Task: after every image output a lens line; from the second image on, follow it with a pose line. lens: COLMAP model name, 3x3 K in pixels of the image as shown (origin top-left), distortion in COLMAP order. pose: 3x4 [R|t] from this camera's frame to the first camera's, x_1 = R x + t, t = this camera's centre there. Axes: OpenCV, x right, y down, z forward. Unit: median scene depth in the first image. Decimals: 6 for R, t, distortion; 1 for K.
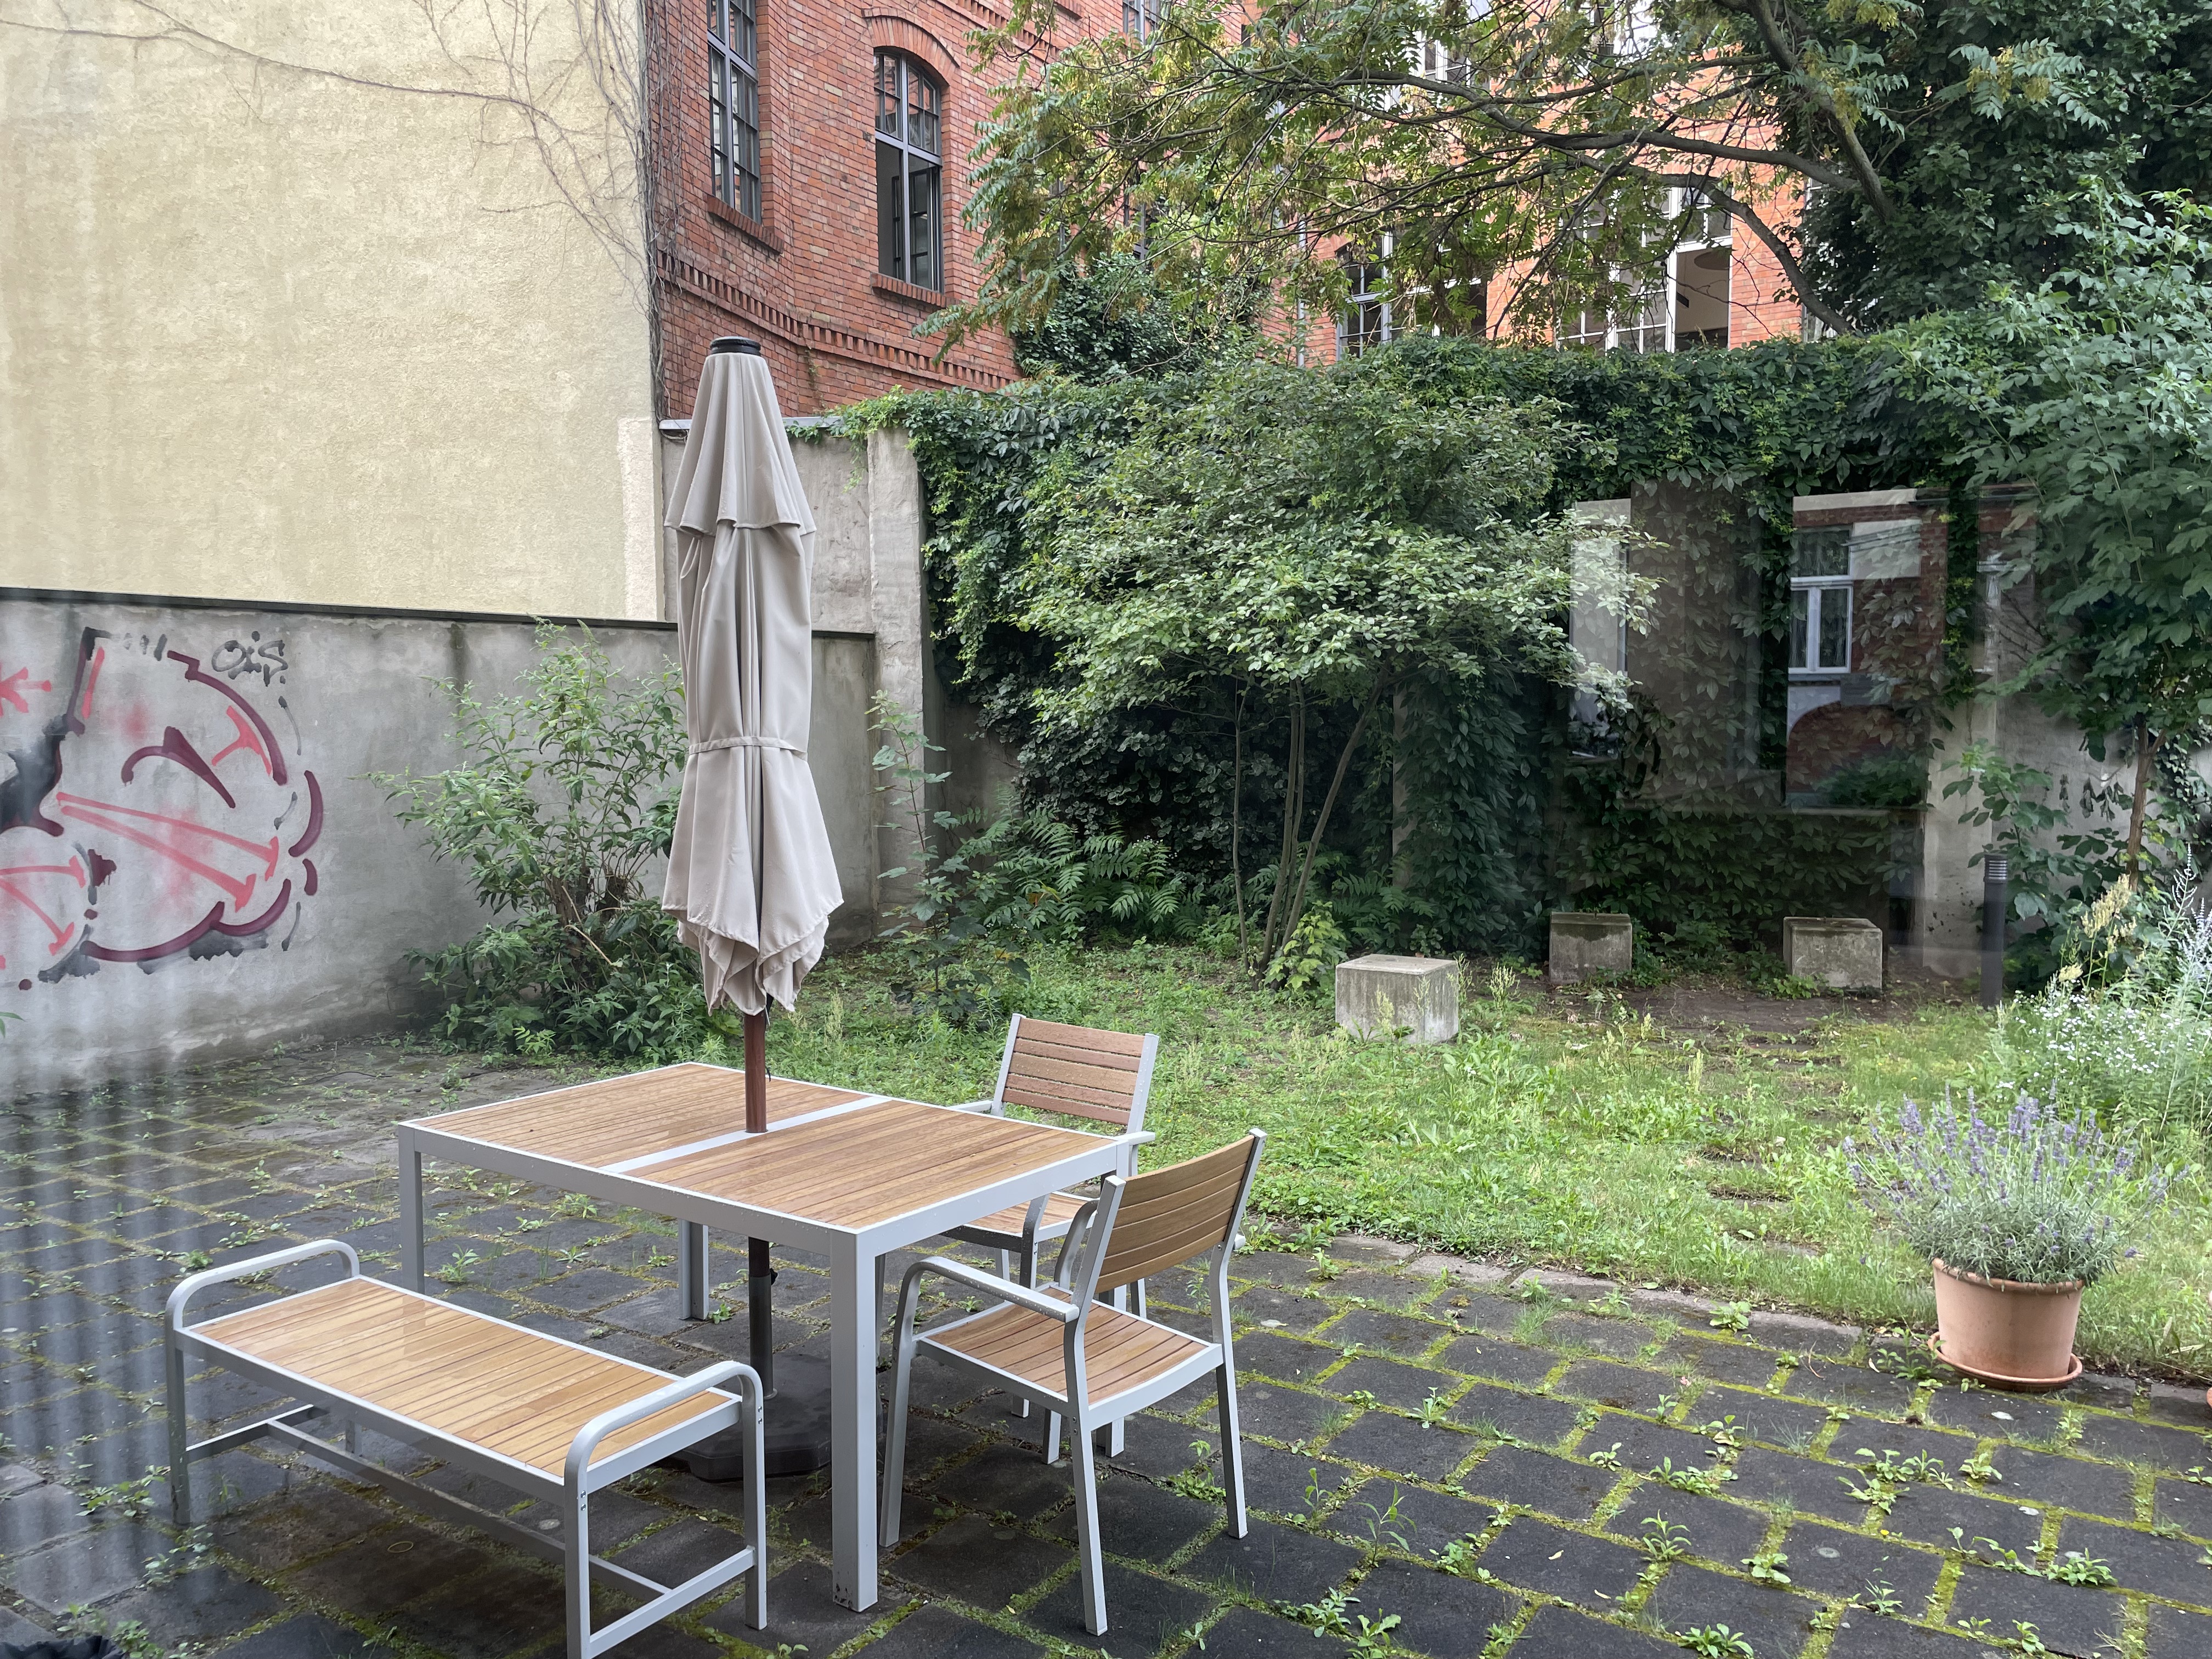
lens RADIAL K [[1667.8, 0, 1098.6], [0, 1667.8, 831.0], [0, 0, 1]] dist [-0.000867, -0.032462]
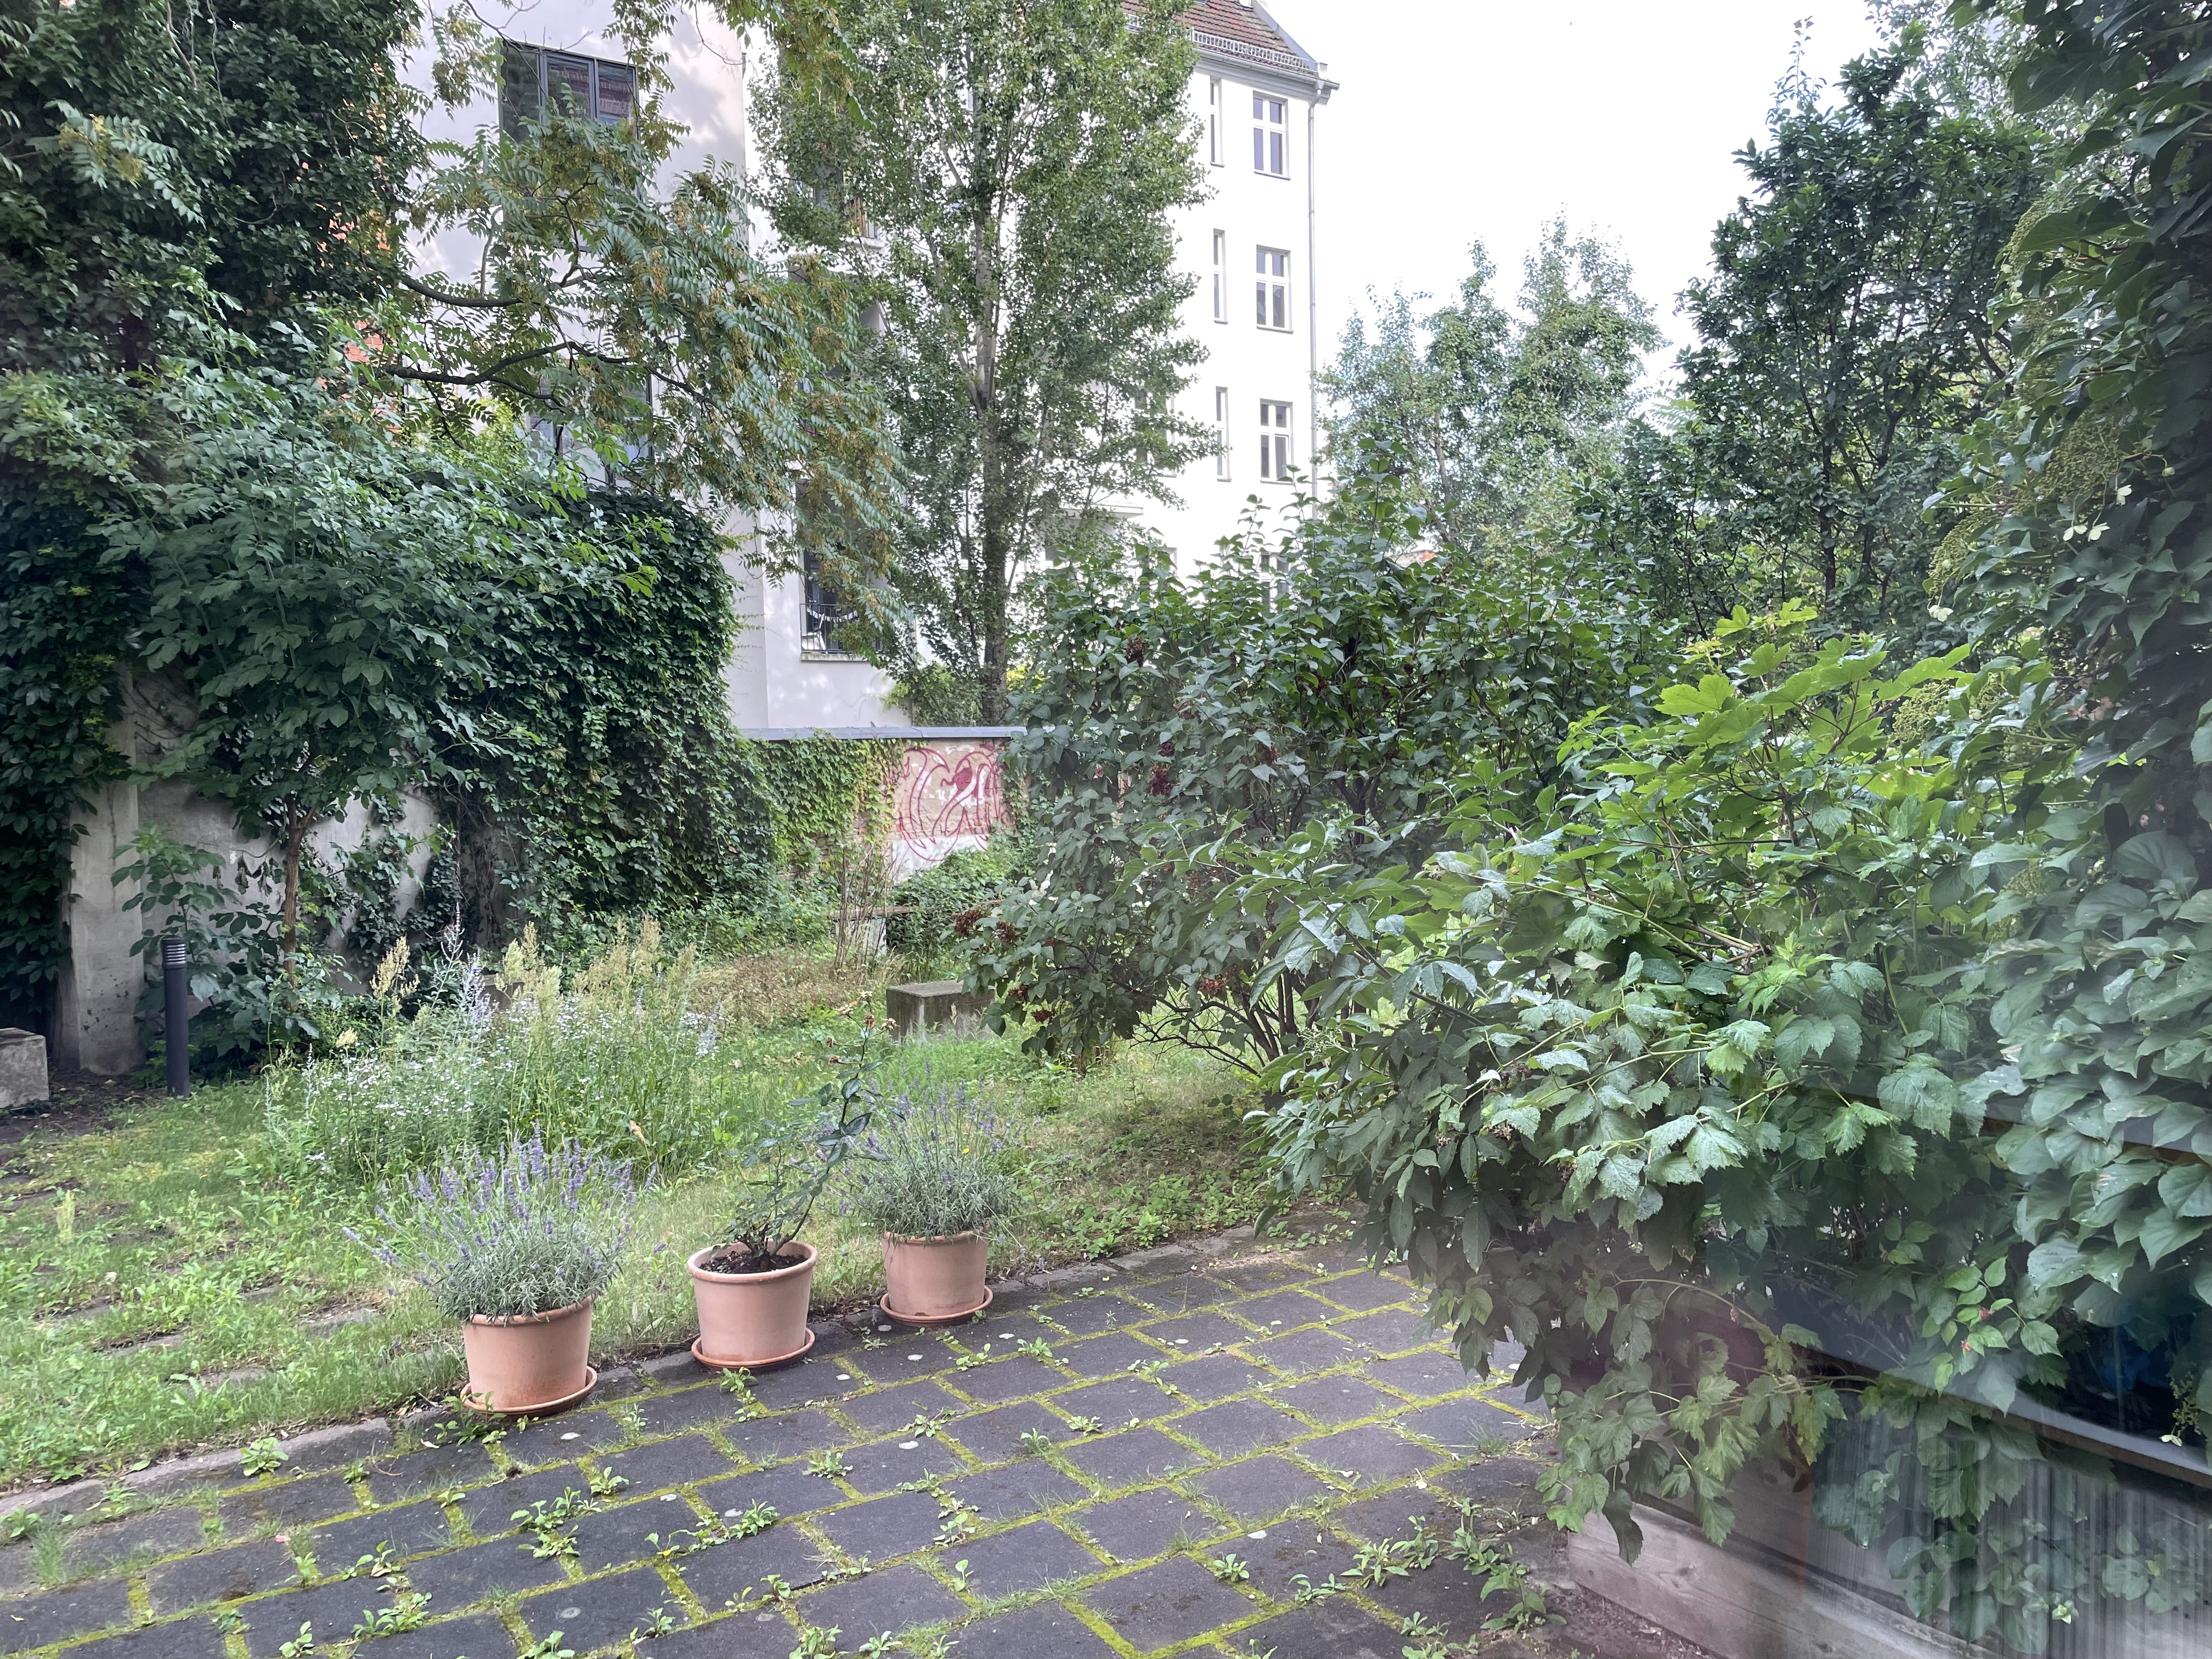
lens RADIAL K [[1667.8, 0, 1100.5], [0, 1667.8, 834.1], [0, 0, 1]] dist [-0.000867, -0.032462]
pose [[0.388682, -0.047568, 0.920143, -0.237228], [0.094200, 0.995485, 0.011672, -0.012117], [-0.916544, 0.082141, 0.391408, 0.188514]]
